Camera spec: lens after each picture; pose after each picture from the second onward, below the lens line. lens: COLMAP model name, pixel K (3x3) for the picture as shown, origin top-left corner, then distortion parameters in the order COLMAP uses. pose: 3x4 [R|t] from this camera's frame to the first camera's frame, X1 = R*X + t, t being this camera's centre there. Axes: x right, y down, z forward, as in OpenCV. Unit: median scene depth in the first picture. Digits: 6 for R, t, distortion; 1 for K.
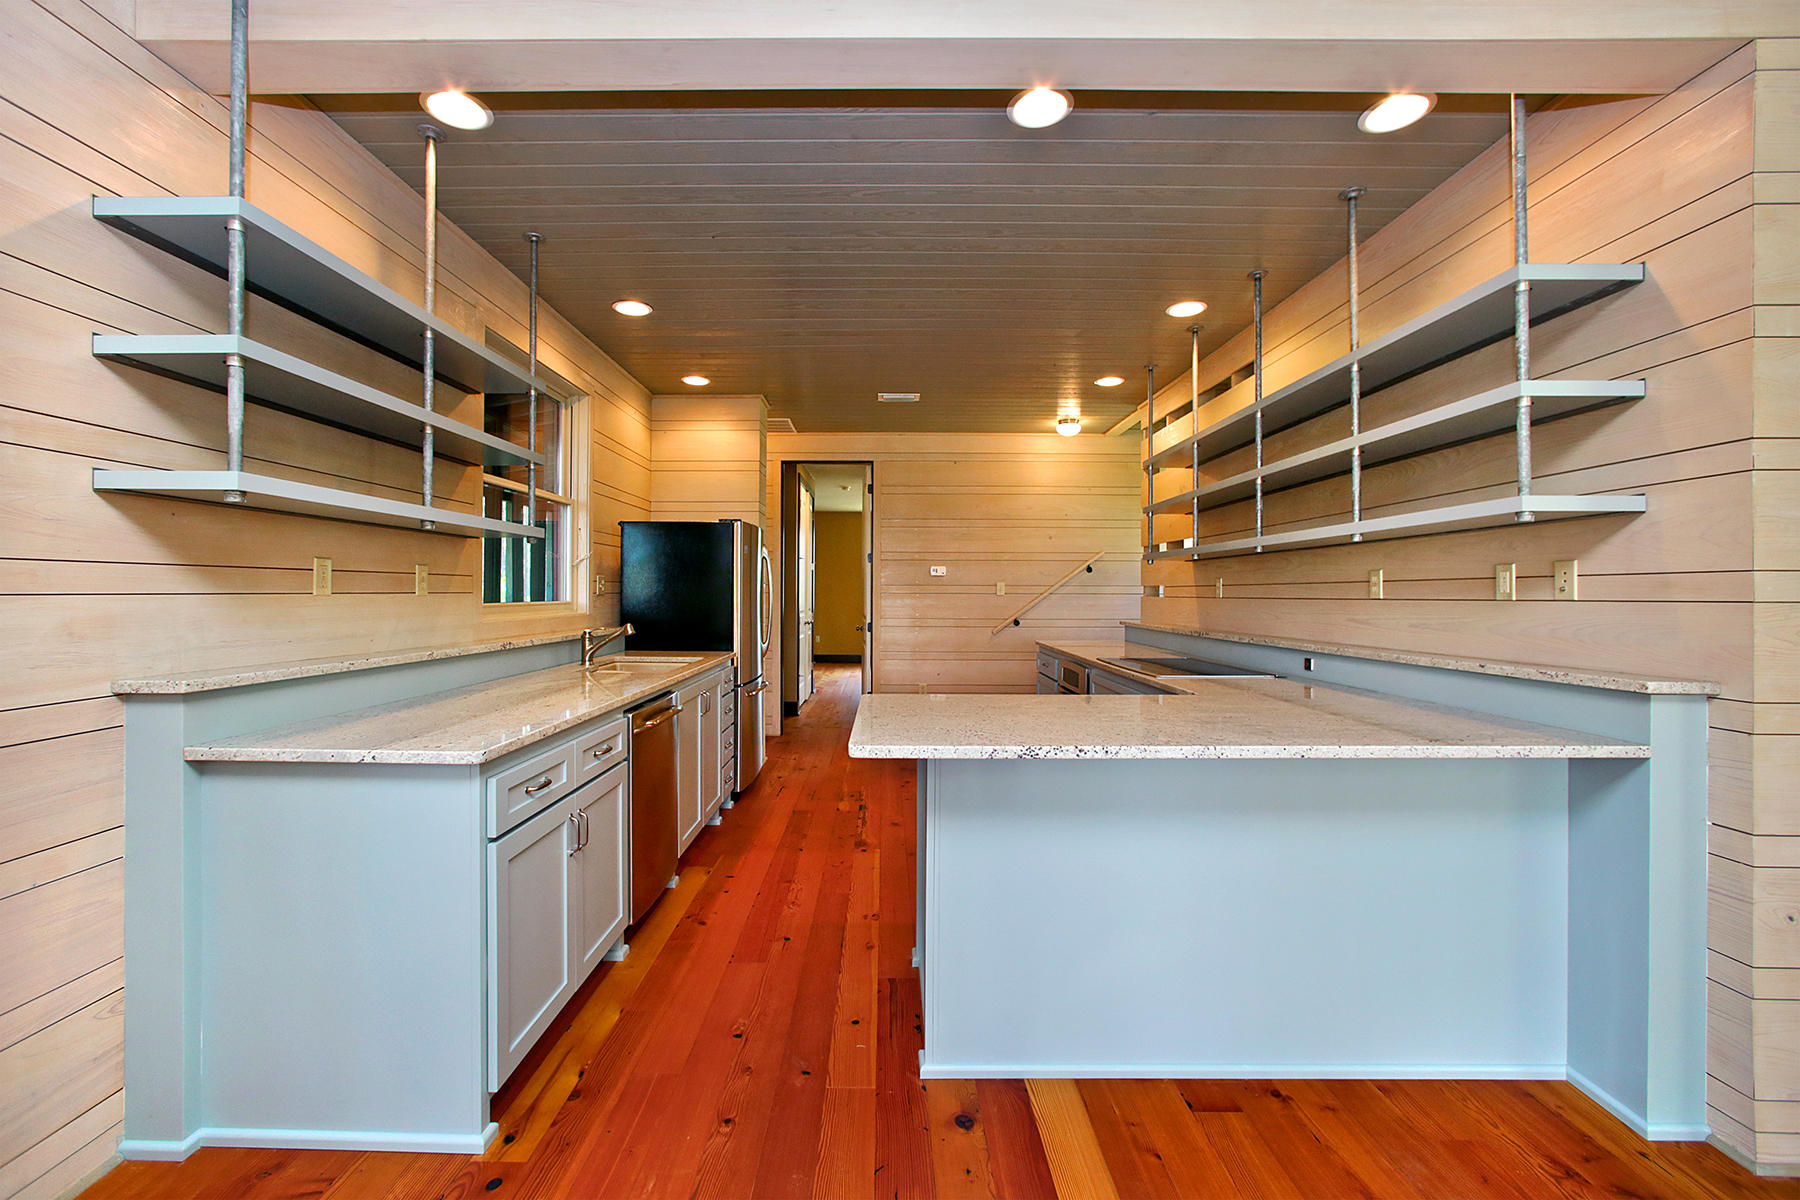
lens RADIAL K [[708.4, 0, 901.7], [0, 708.4, 588.5], [0, 0, 1]] dist [-0.027700, 0.010448]
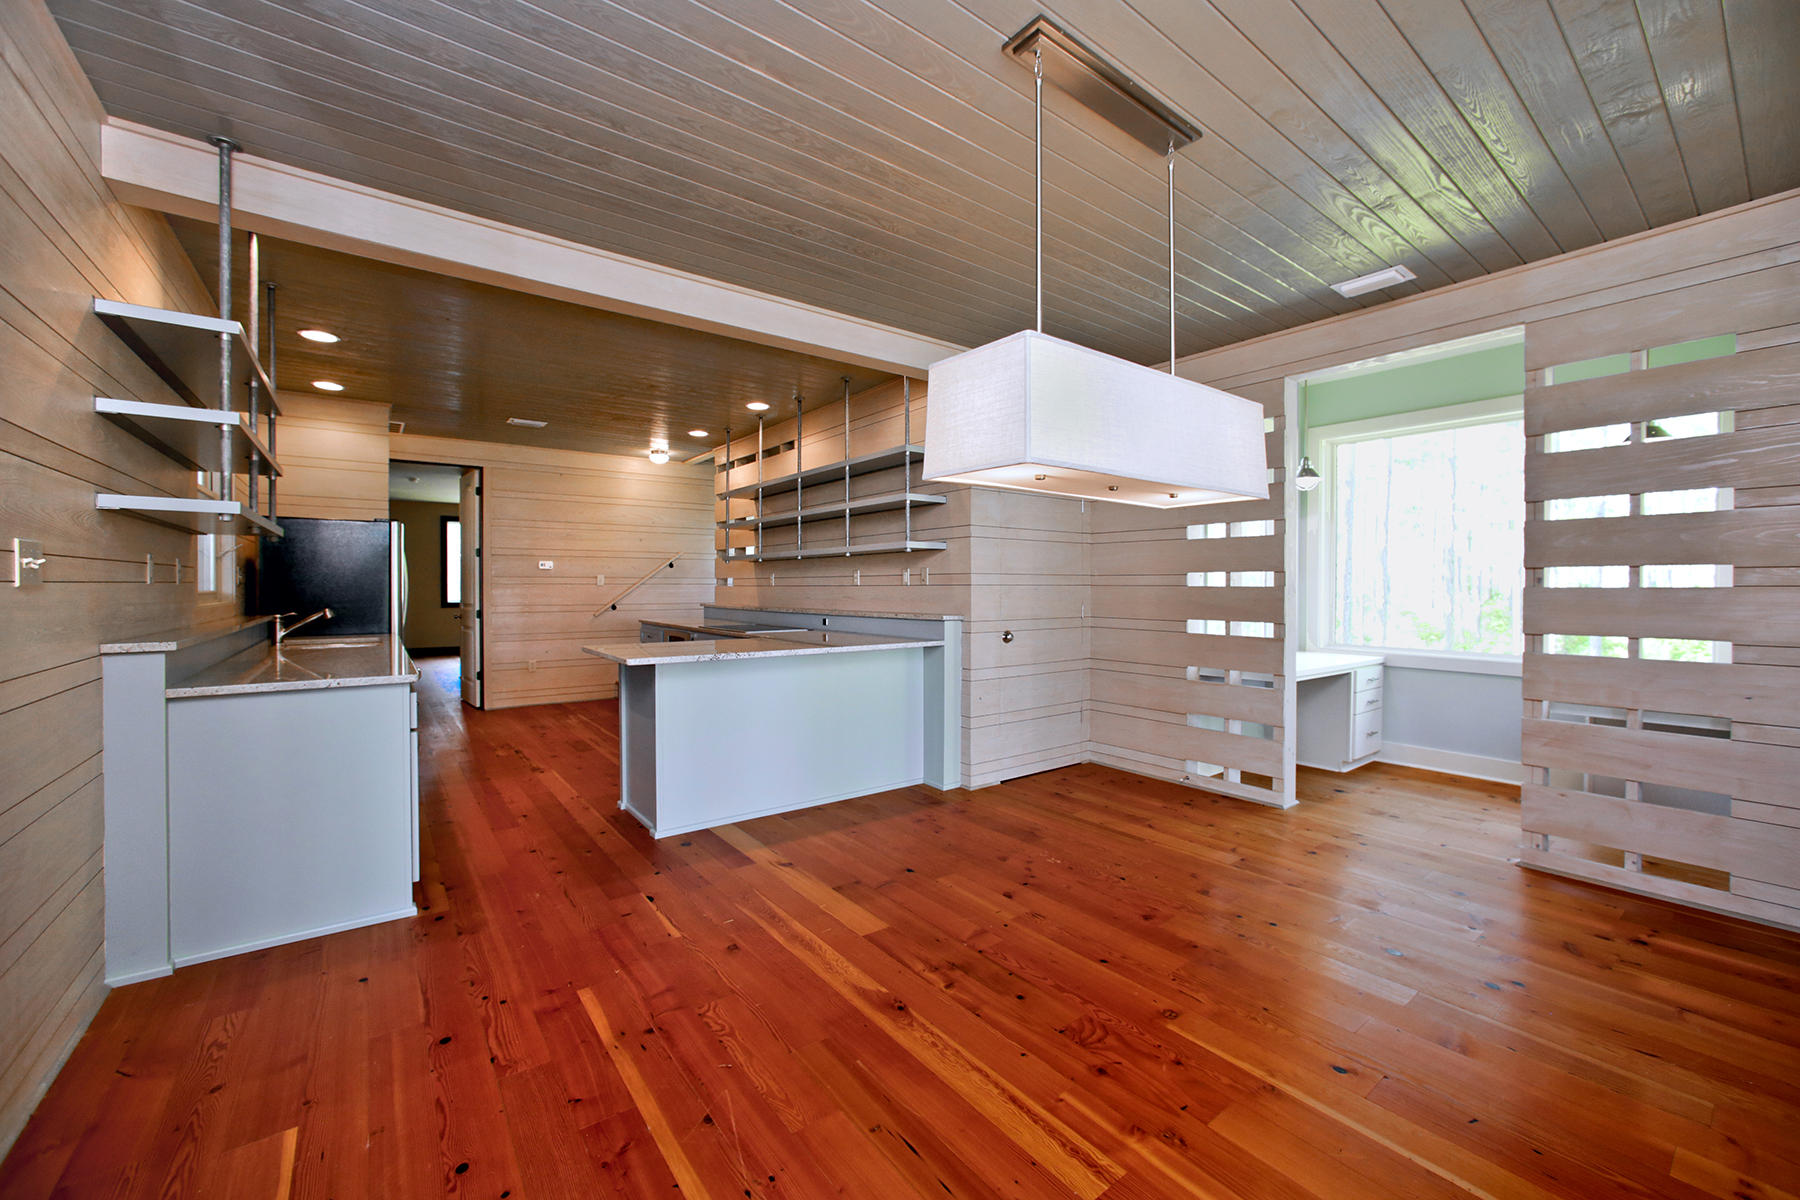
lens RADIAL K [[708.4, 0, 901.7], [0, 708.4, 588.5], [0, 0, 1]] dist [-0.027700, 0.010448]
pose [[0.790713, -0.005470, 0.612163, -0.363977], [-0.000975, 0.999948, 0.010195, 0.003483], [-0.612186, -0.008659, 0.790666, -0.539472]]
